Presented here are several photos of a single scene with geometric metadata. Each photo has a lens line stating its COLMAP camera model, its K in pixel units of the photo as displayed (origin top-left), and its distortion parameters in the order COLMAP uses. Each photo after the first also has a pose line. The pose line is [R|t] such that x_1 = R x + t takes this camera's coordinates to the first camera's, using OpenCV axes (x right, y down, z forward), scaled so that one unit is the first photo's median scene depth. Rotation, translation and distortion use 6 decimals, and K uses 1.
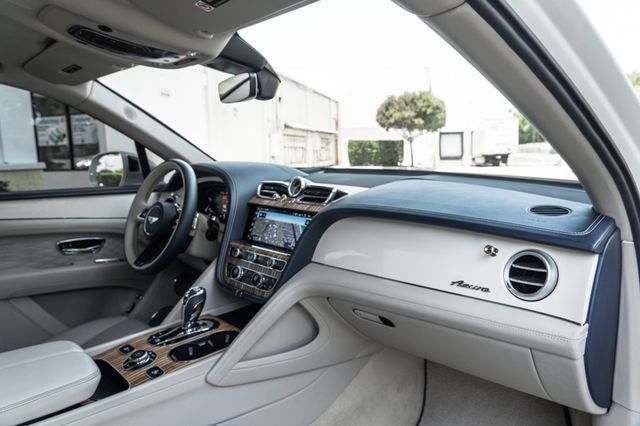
lens RADIAL K [[436.8, 0, 320.0], [0, 436.8, 213.0], [0, 0, 1]] dist [-0.026337, -0.000981]
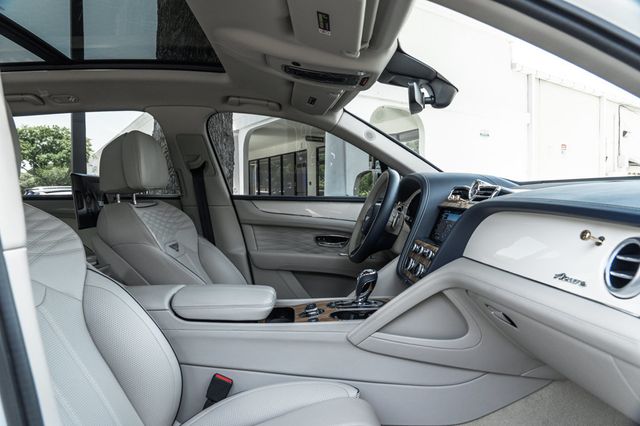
lens RADIAL K [[424.1, 0, 320.0], [0, 424.1, 213.0], [0, 0, 1]] dist [-0.050054, -0.000924]
pose [[0.756200, 0.043669, -0.652881, 0.355115], [-0.100211, 0.993729, -0.049603, 0.090417], [0.646621, 0.102935, 0.755834, 0.030871]]
